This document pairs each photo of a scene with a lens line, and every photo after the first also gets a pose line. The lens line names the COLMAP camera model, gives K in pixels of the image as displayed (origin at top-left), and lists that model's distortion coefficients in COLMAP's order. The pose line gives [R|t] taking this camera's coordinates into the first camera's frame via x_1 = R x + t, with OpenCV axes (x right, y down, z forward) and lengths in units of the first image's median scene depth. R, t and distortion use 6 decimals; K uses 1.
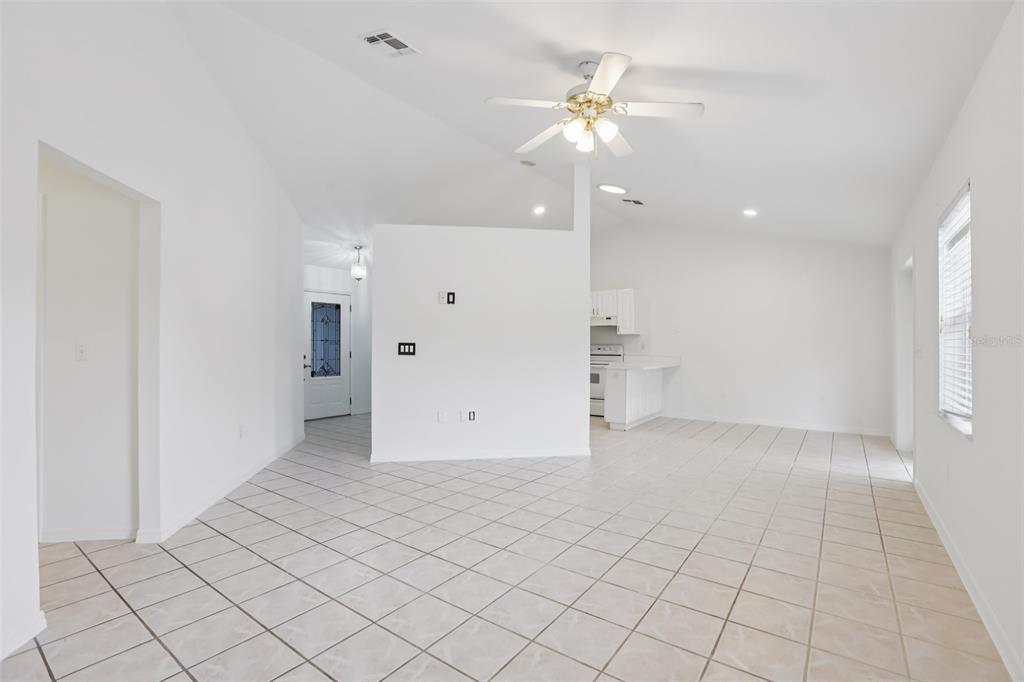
lens RADIAL K [[466.1, 0, 510.2], [0, 466.1, 343.3], [0, 0, 1]] dist [-0.034506, 0.008698]
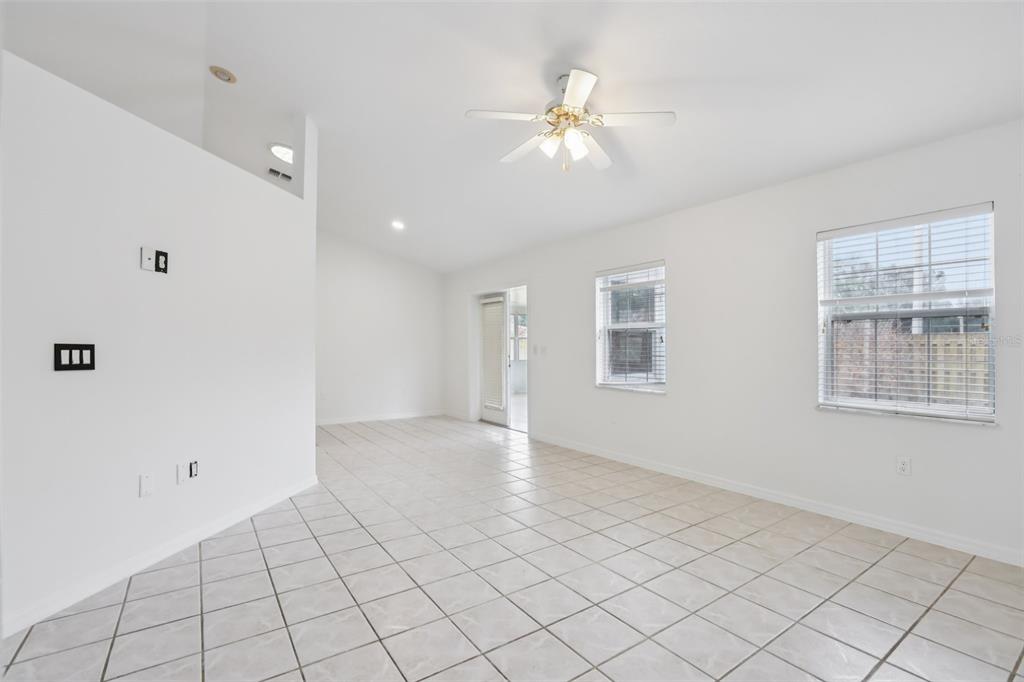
lens RADIAL K [[466.1, 0, 513.8], [0, 466.1, 344.5], [0, 0, 1]] dist [-0.034506, 0.008698]
pose [[0.330592, 0.003948, 0.943766, -0.375464], [-0.002703, 0.999991, -0.003237, -0.000056], [-0.943770, -0.001481, 0.330599, 0.331560]]
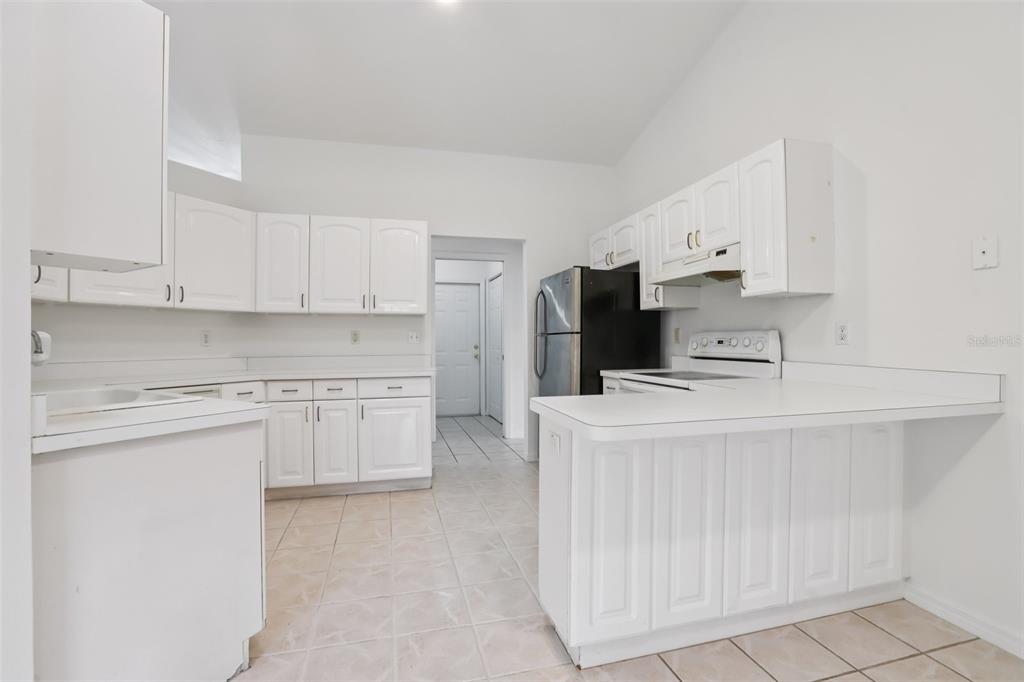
lens RADIAL K [[466.1, 0, 510.3], [0, 466.1, 336.9], [0, 0, 1]] dist [-0.034506, 0.008698]
pose [[0.768773, -0.009558, -0.639450, 0.385762], [0.006761, 0.999954, -0.006819, 0.012396], [0.639486, 0.000919, 0.768802, 0.801616]]
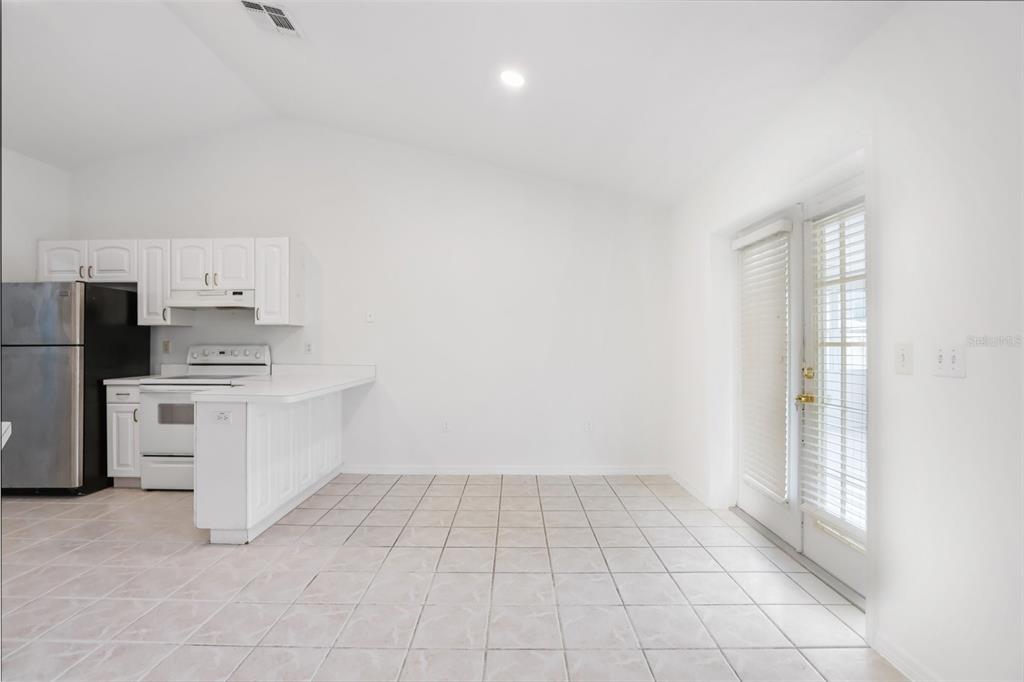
lens RADIAL K [[466.1, 0, 513.7], [0, 466.1, 341.4], [0, 0, 1]] dist [-0.034506, 0.008698]
pose [[0.807949, 0.003719, 0.589241, 0.197889], [-0.001051, 0.999988, -0.004870, 0.002335], [-0.589252, 0.003315, 0.807943, 0.516085]]
